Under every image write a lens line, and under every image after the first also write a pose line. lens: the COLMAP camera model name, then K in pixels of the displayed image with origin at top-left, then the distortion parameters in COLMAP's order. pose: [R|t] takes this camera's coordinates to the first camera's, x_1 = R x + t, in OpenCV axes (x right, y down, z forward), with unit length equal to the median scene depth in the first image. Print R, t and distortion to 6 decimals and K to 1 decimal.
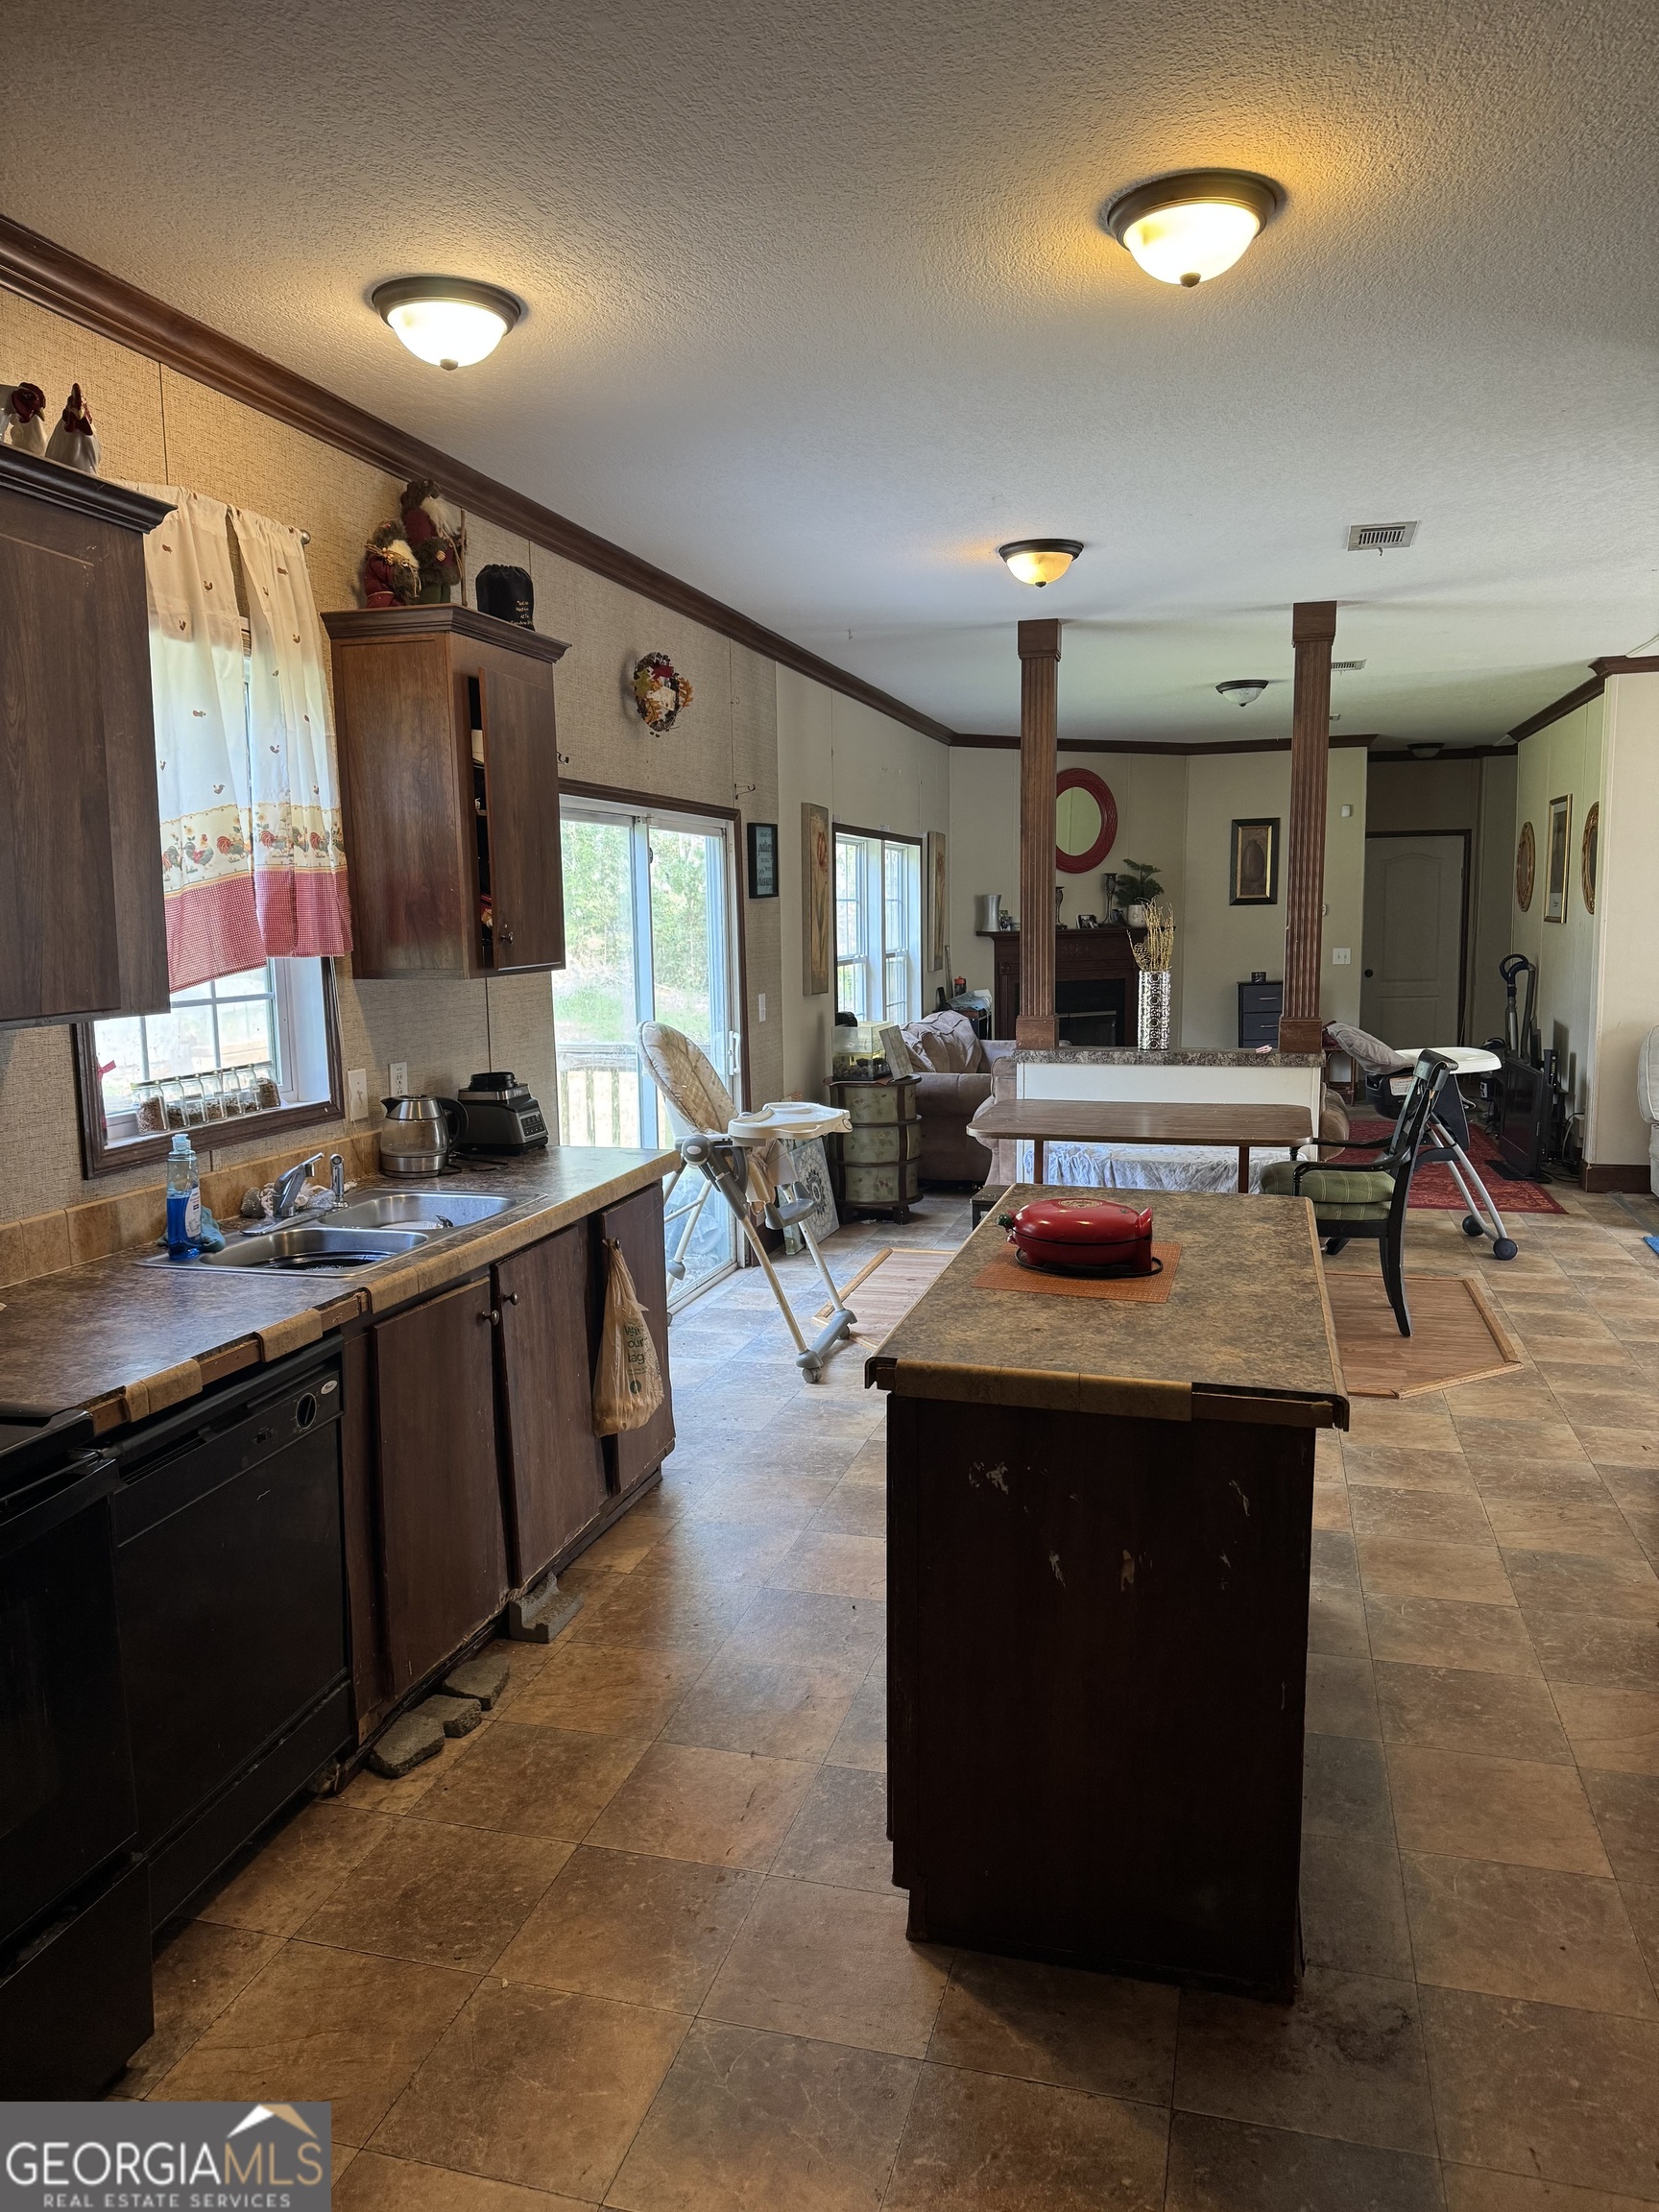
lens RADIAL K [[1532.7, 0, 829.5], [0, 1532.7, 1106.0], [0, 0, 1]] dist [0.164147, -0.310492]
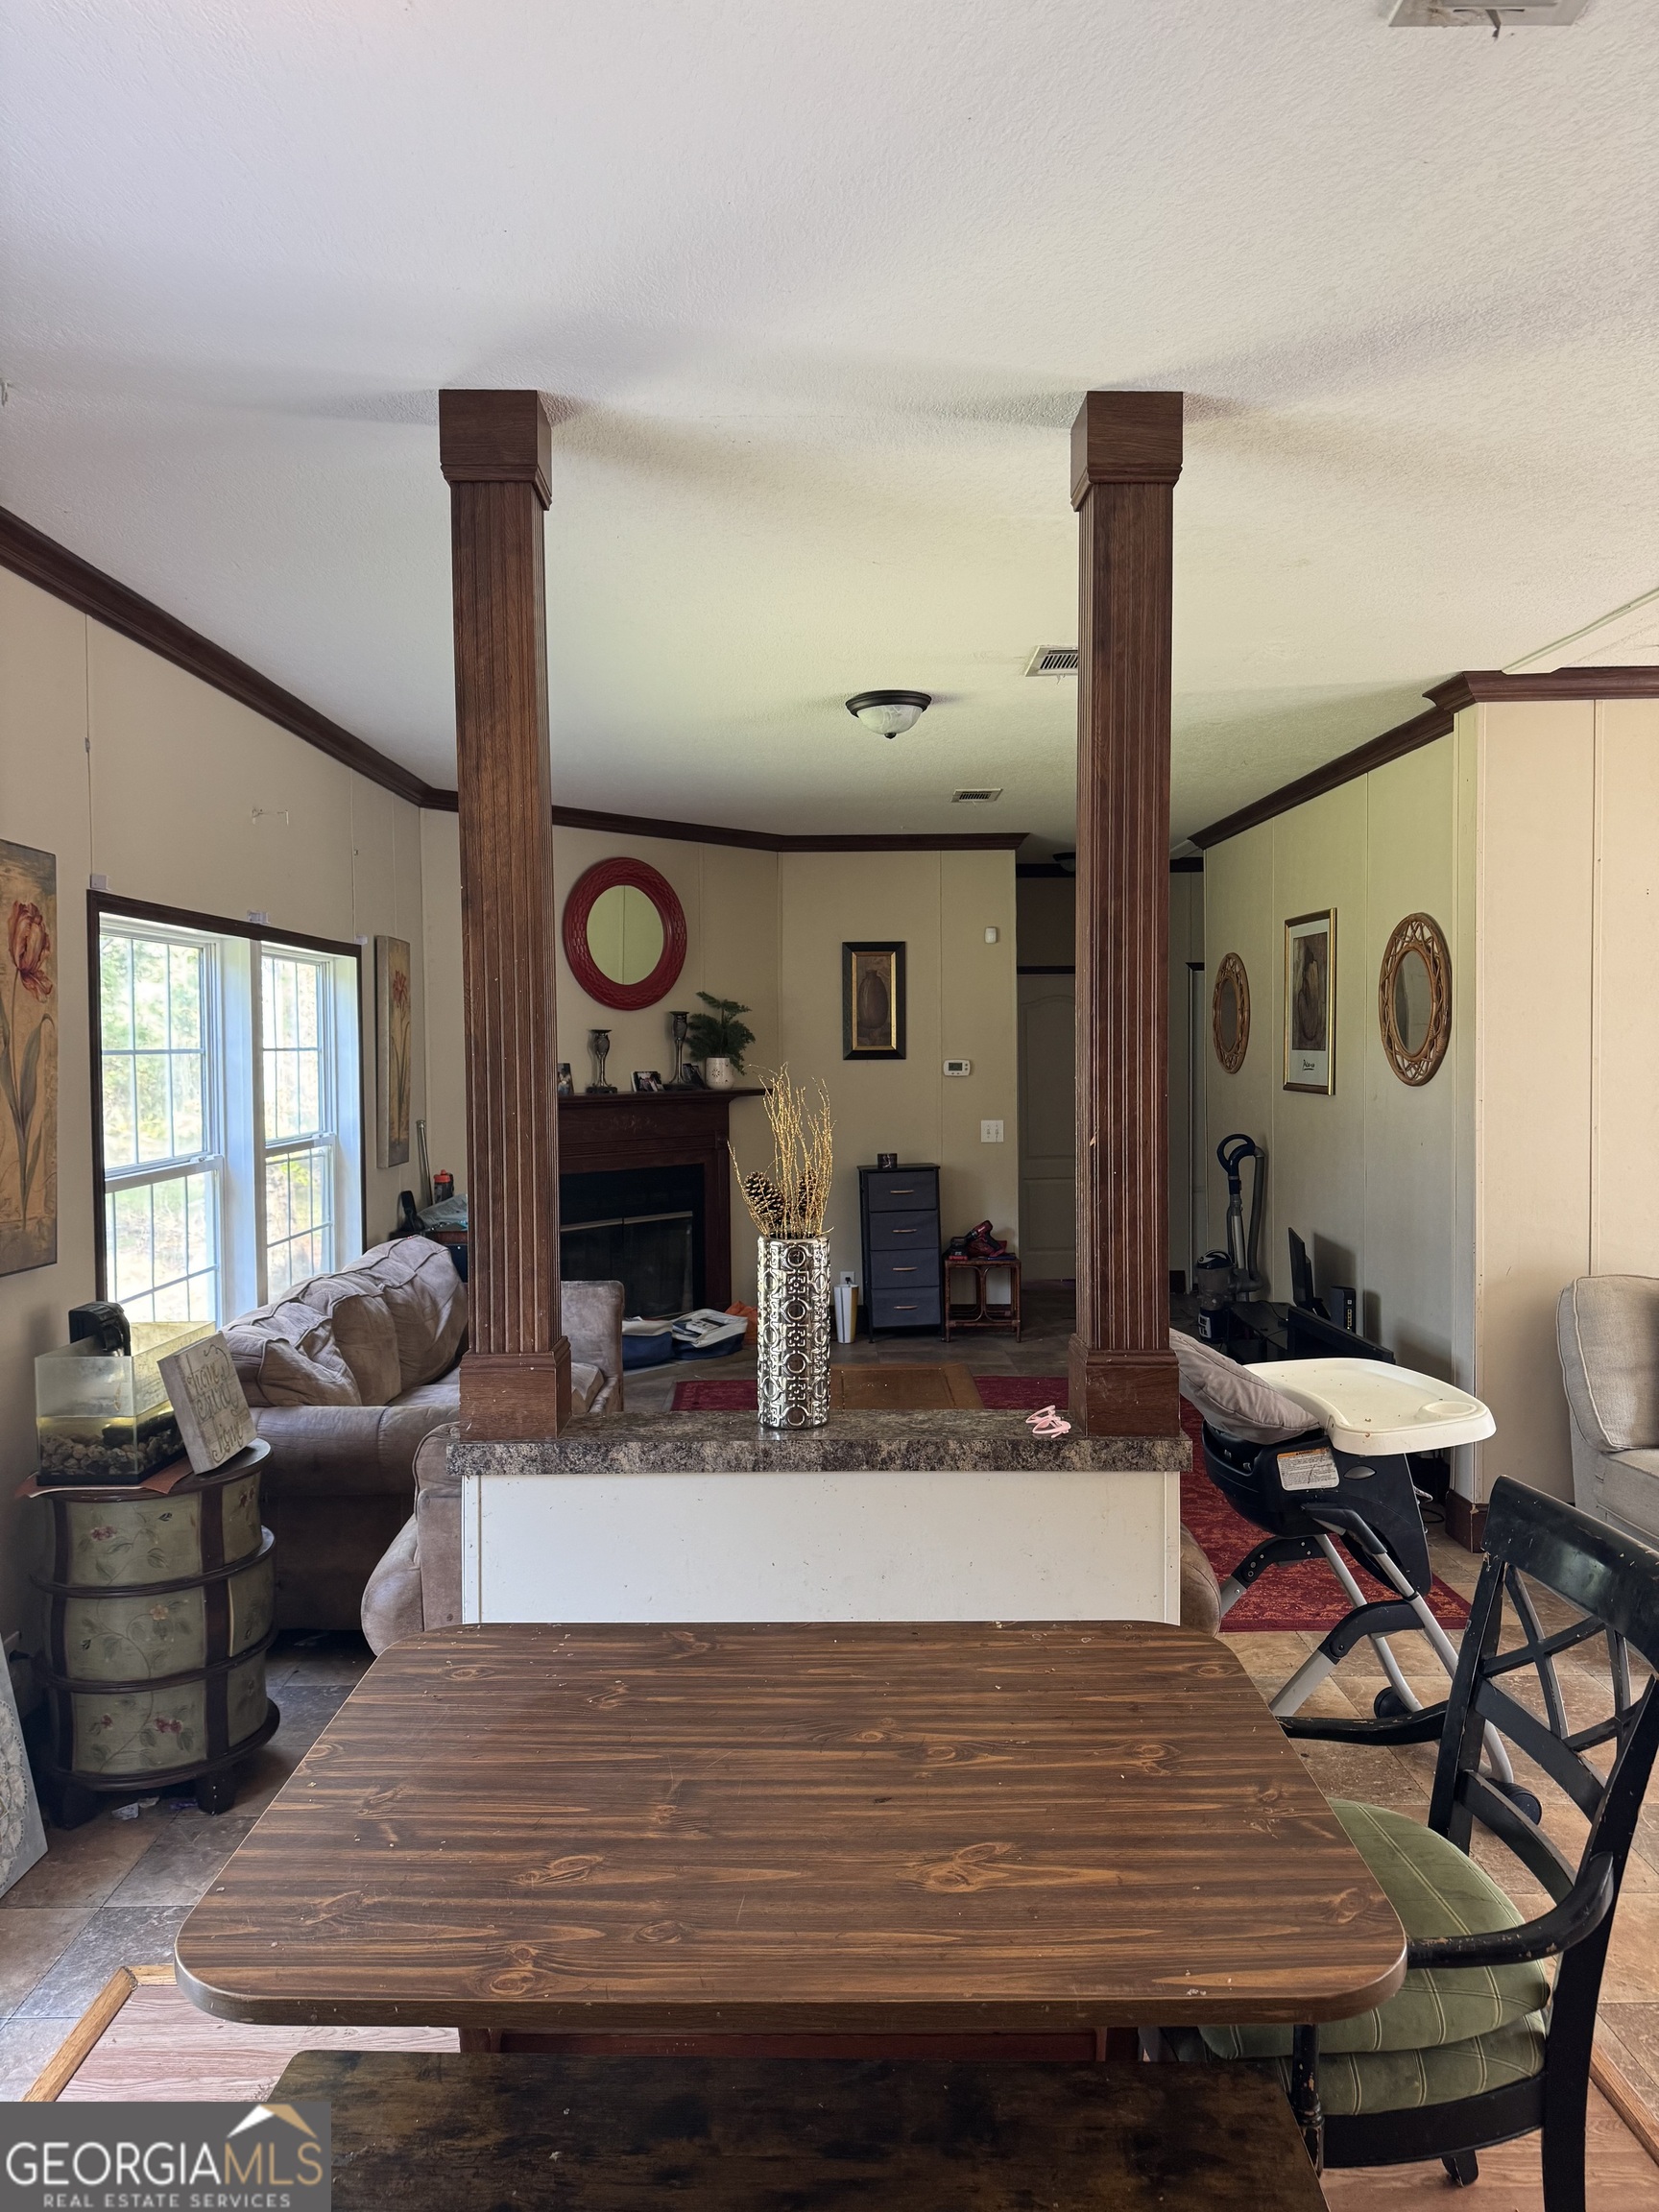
lens RADIAL K [[1532.7, 0, 829.5], [0, 1532.7, 1106.0], [0, 0, 1]] dist [0.164147, -0.310492]
pose [[0.961750, -0.003576, 0.273905, 0.085021], [0.027998, 0.995961, -0.085306, -0.070241], [-0.272493, 0.089712, 0.957966, 0.477920]]
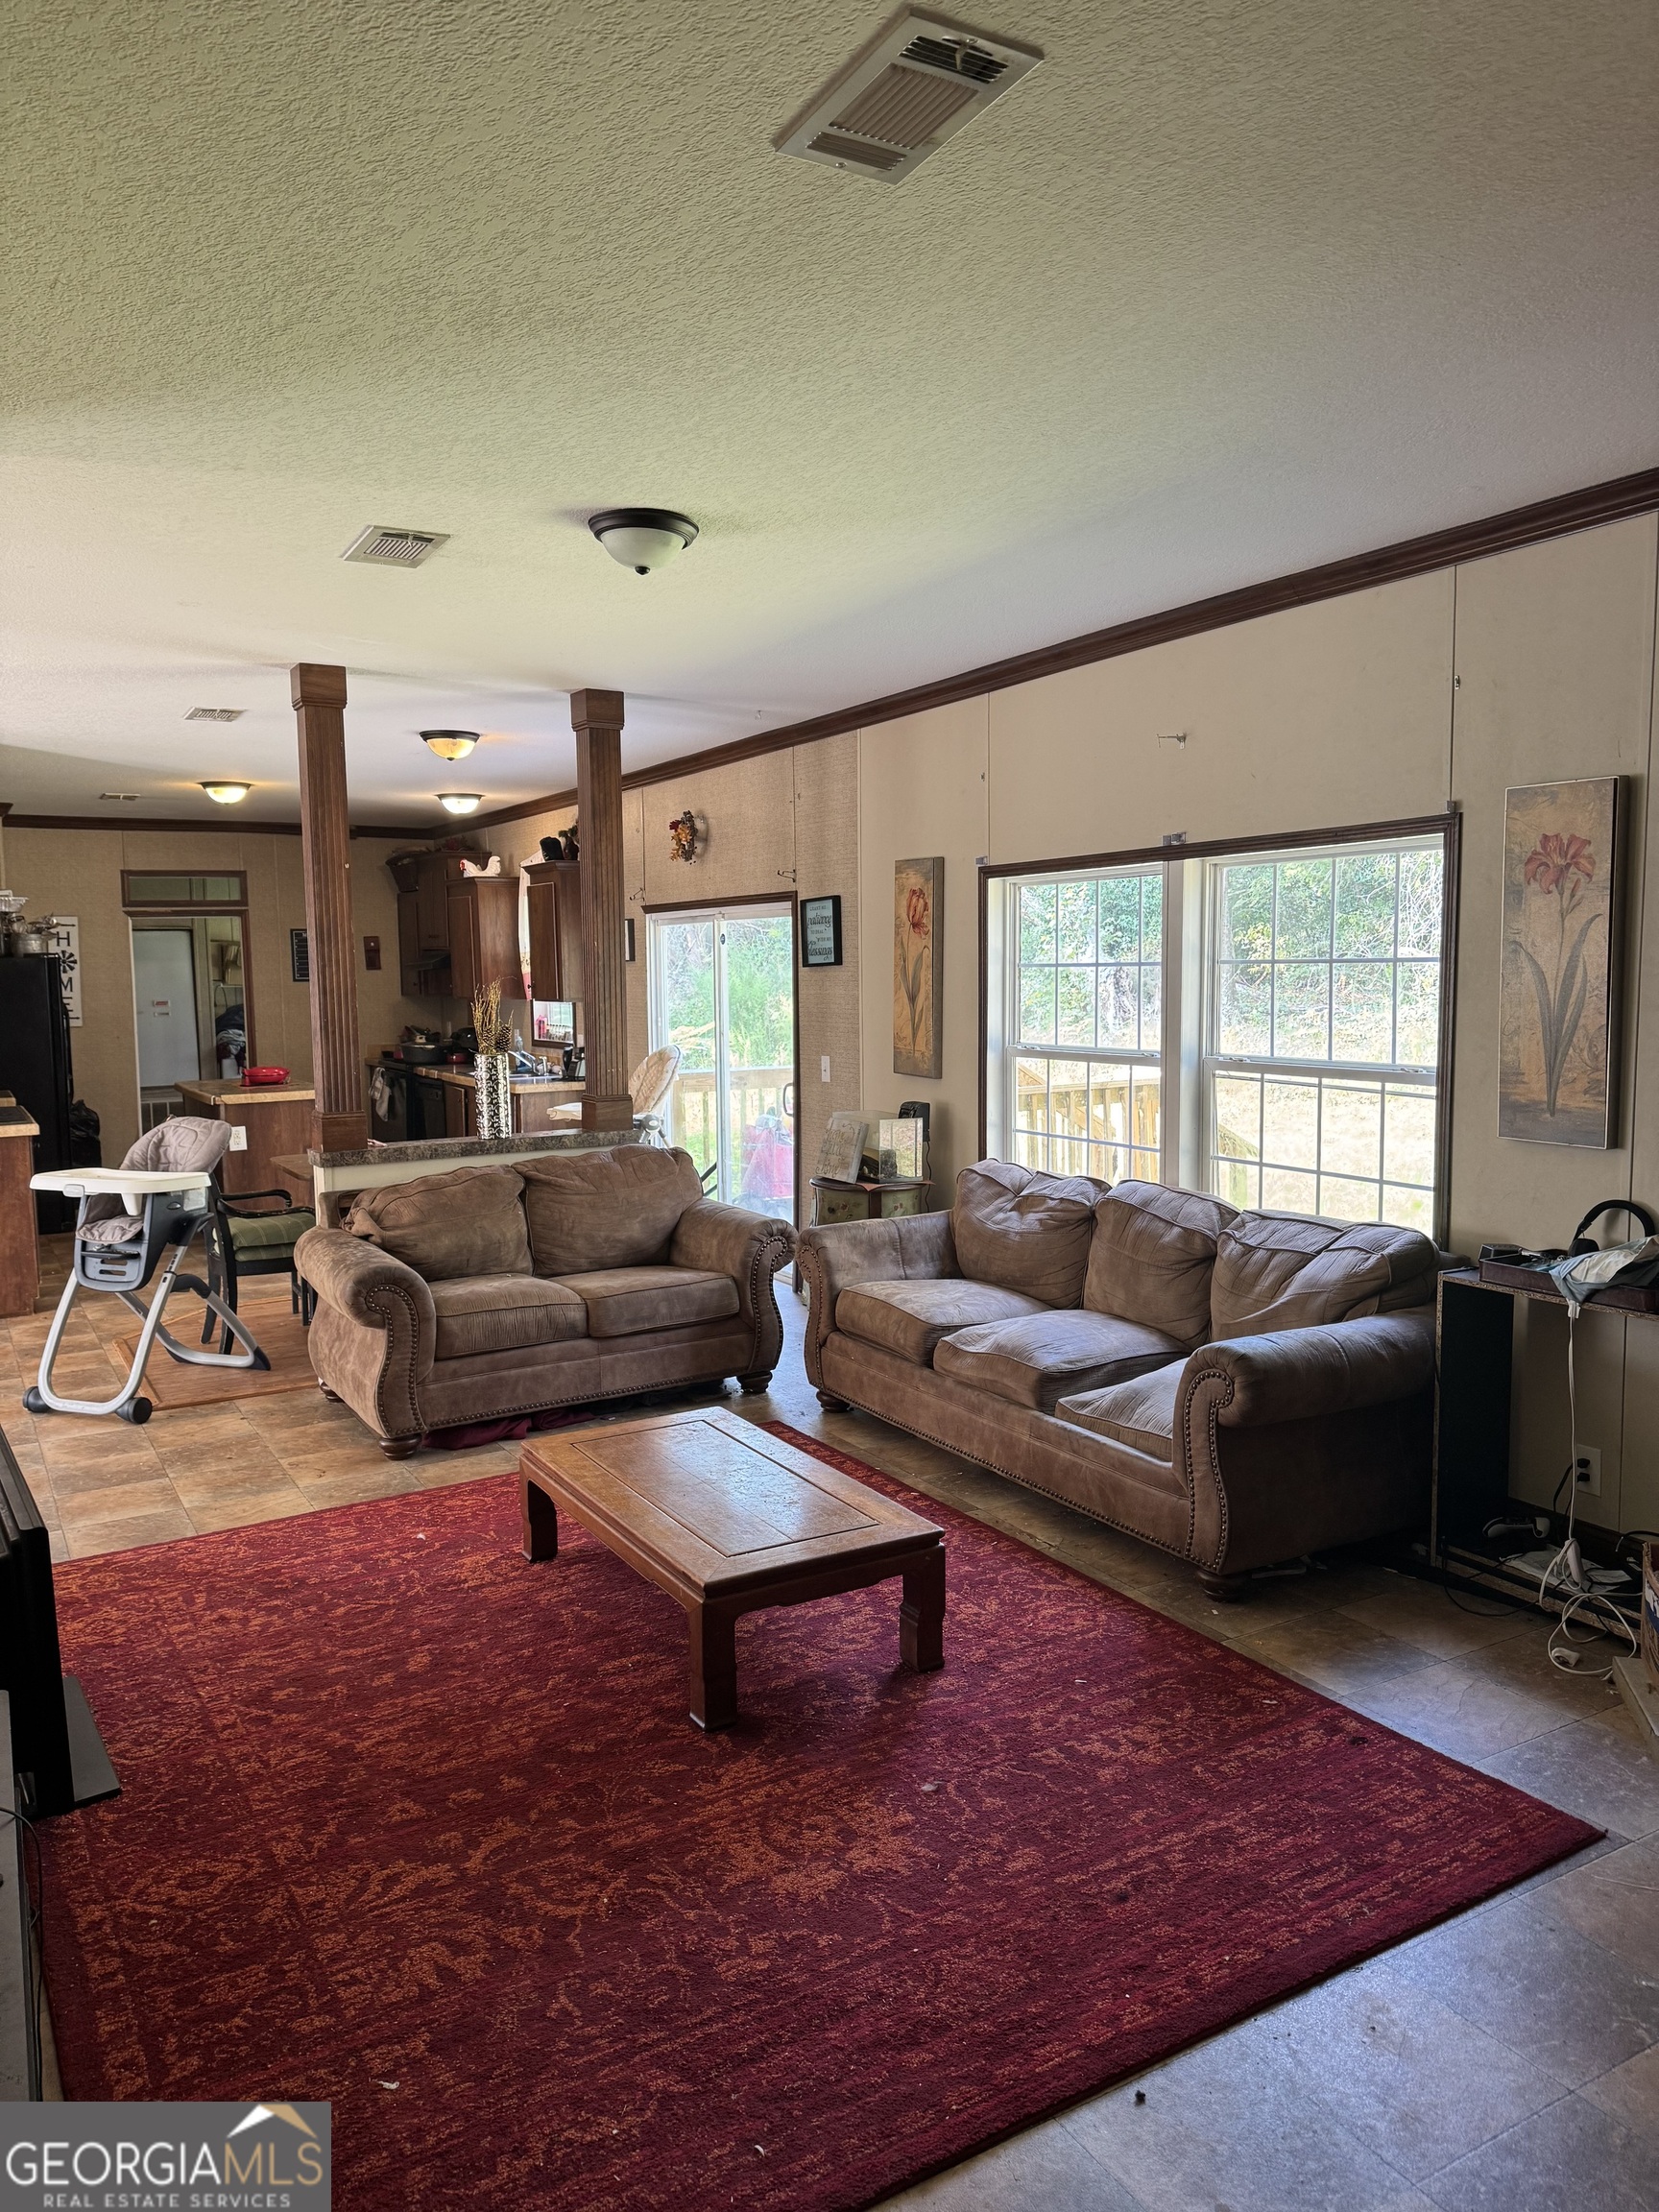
lens RADIAL K [[1532.7, 0, 829.5], [0, 1532.7, 1106.0], [0, 0, 1]] dist [0.164147, -0.310492]
pose [[-0.704386, 0.088112, -0.704327, 0.596966], [-0.069178, 0.979020, 0.191660, -0.204530], [0.706438, 0.183726, -0.683513, 1.462086]]
